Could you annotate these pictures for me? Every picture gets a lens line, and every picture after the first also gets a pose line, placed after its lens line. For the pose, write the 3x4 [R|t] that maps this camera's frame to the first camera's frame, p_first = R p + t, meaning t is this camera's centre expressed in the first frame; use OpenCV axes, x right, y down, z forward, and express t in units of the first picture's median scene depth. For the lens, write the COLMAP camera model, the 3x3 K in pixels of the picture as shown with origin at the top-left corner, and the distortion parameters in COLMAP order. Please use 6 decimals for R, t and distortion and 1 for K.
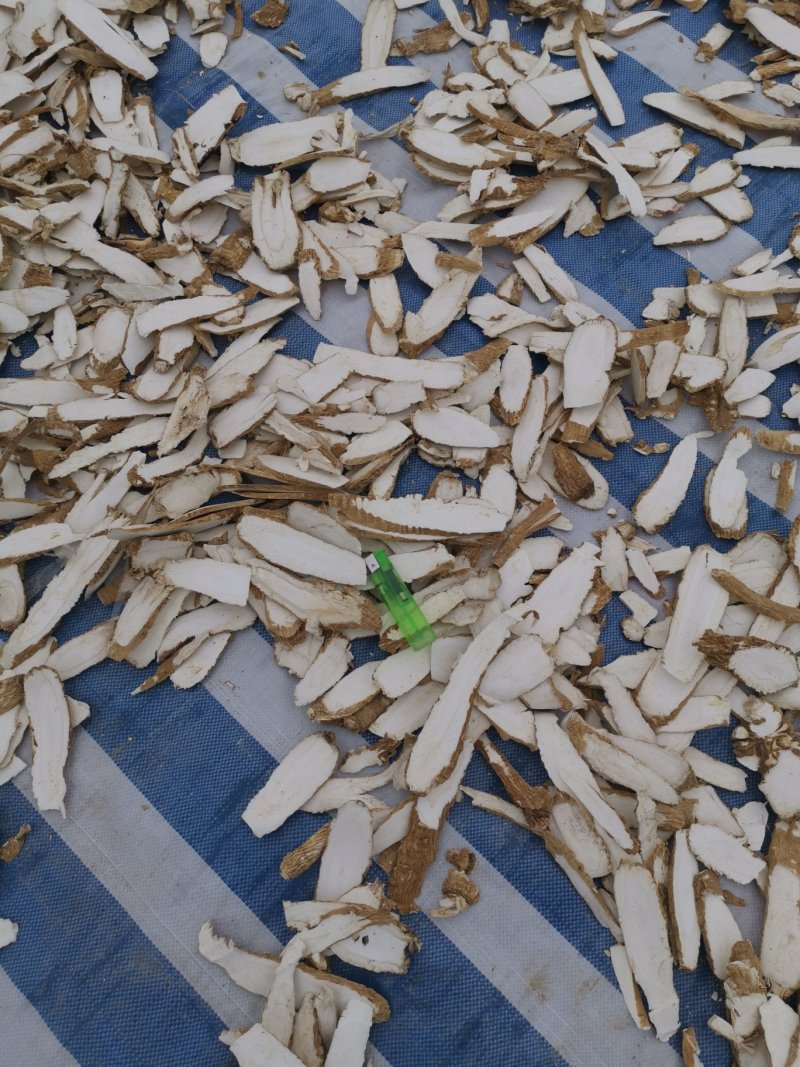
lens RADIAL K [[818.2, 0, 413.7], [0, 818.2, 534.0], [0, 0, 1]] dist [0.080016, -0.082966]
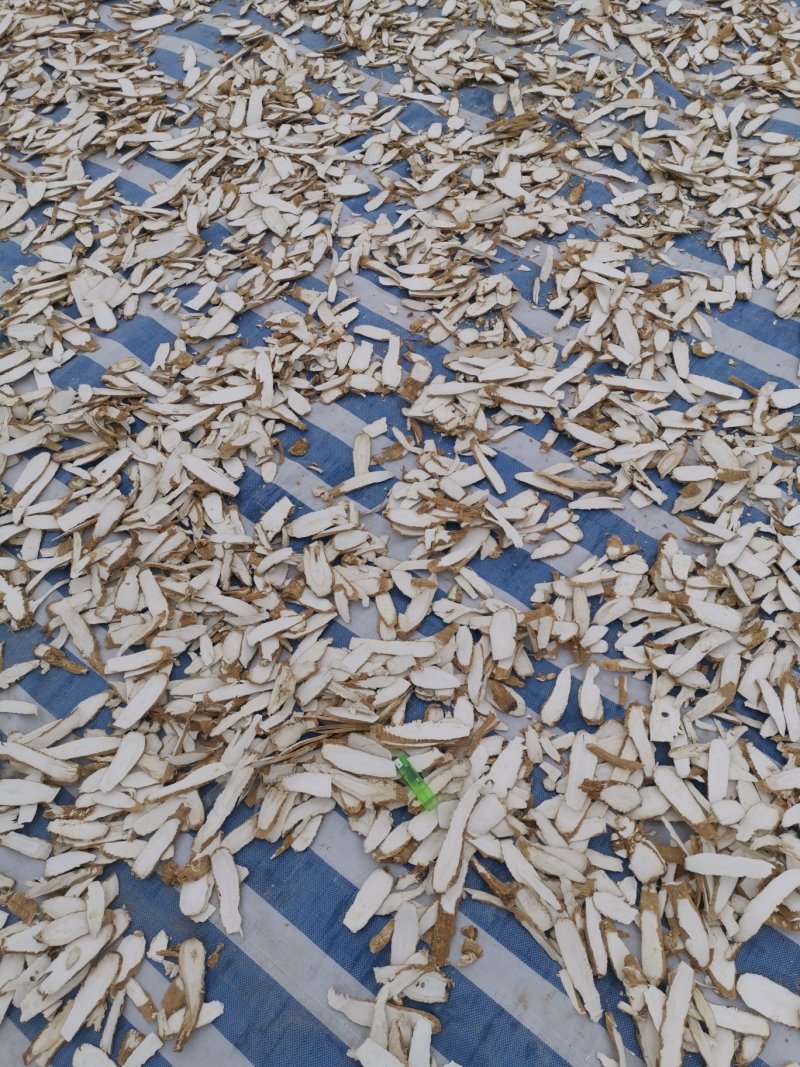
lens RADIAL K [[839.9, 0, 400.0], [0, 839.9, 533.5], [0, 0, 1]] dist [0.090831, -0.093854]
pose [[0.992944, -0.115558, 0.026617, -0.036307], [0.118584, 0.967499, -0.223347, -0.035152], [0.000057, 0.224927, 0.974376, -0.860772]]
